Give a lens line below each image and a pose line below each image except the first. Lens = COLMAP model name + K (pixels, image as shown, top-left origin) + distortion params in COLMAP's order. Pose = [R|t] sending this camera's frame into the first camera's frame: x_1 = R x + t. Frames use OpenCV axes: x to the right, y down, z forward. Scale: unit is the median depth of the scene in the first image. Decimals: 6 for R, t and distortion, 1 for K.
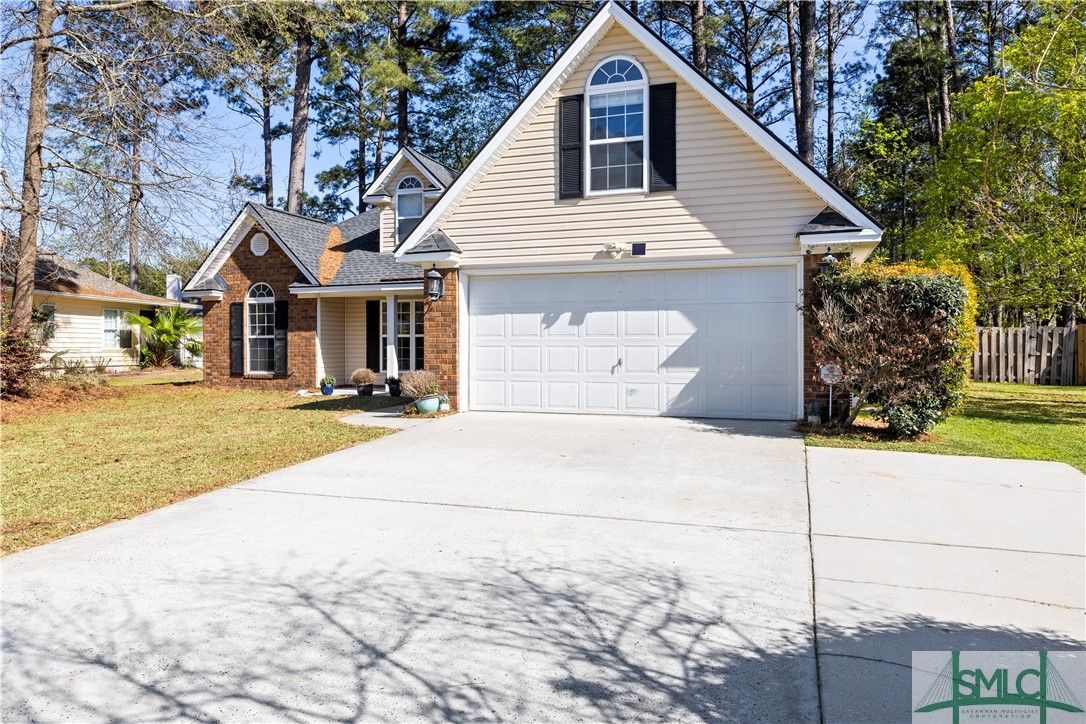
lens RADIAL K [[747.4, 0, 543.0], [0, 747.4, 362.0], [0, 0, 1]] dist [0.001410, -0.001191]
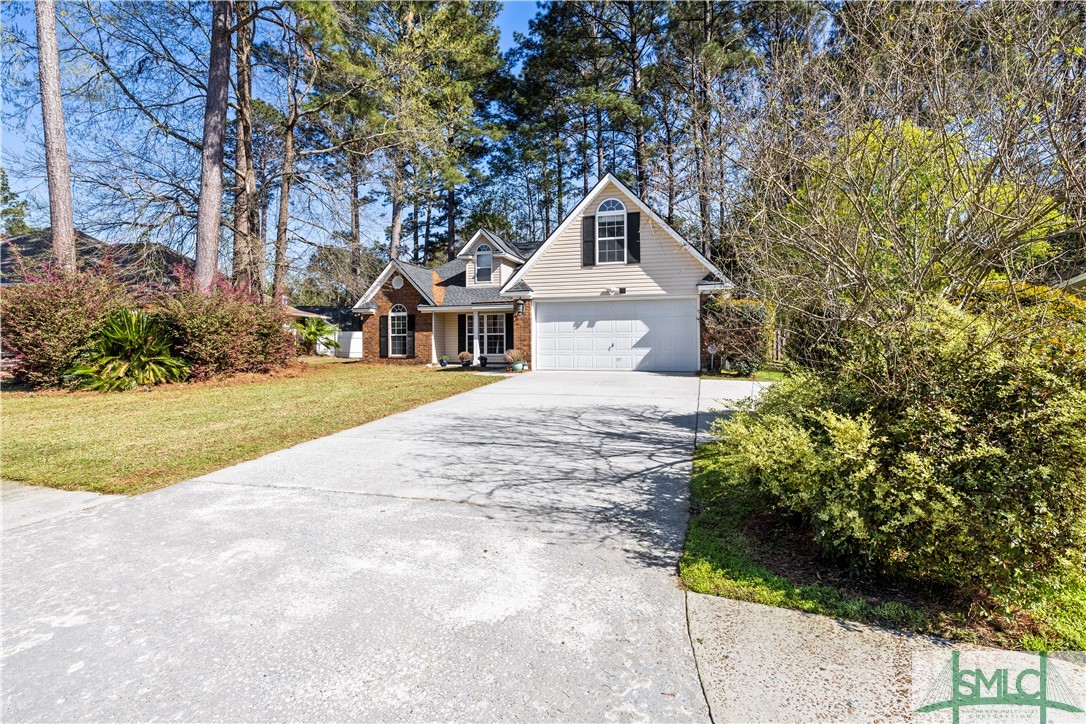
lens RADIAL K [[544.5, 0, 548.0], [0, 544.5, 352.8], [0, 0, 1]] dist [-0.002334, -0.000546]
pose [[0.998818, -0.003030, 0.048513, -0.142567], [0.003434, 0.999960, -0.008235, 0.031947], [-0.048486, 0.008392, 0.998789, -0.471491]]
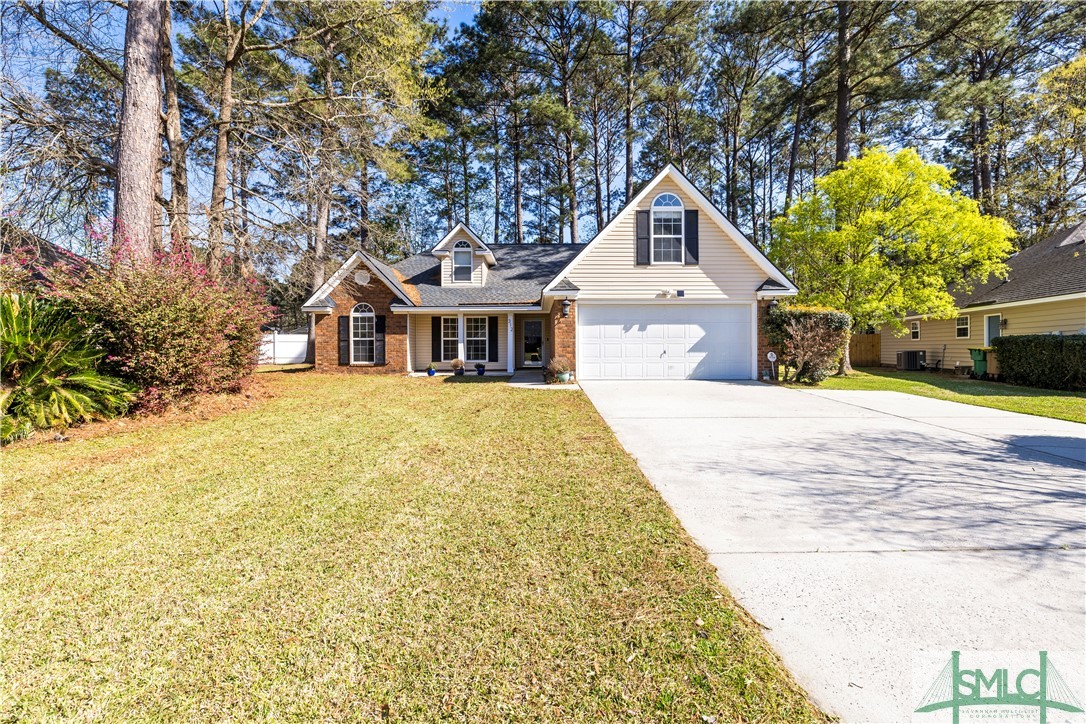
lens RADIAL K [[462.7, 0, 548.3], [0, 462.7, 358.9], [0, 0, 1]] dist [0.001811, 0.000271]
pose [[0.937221, -0.009704, 0.348602, -0.567501], [0.009039, 0.999953, 0.003534, 0.010629], [-0.348620, -0.000161, 0.937264, -0.006748]]
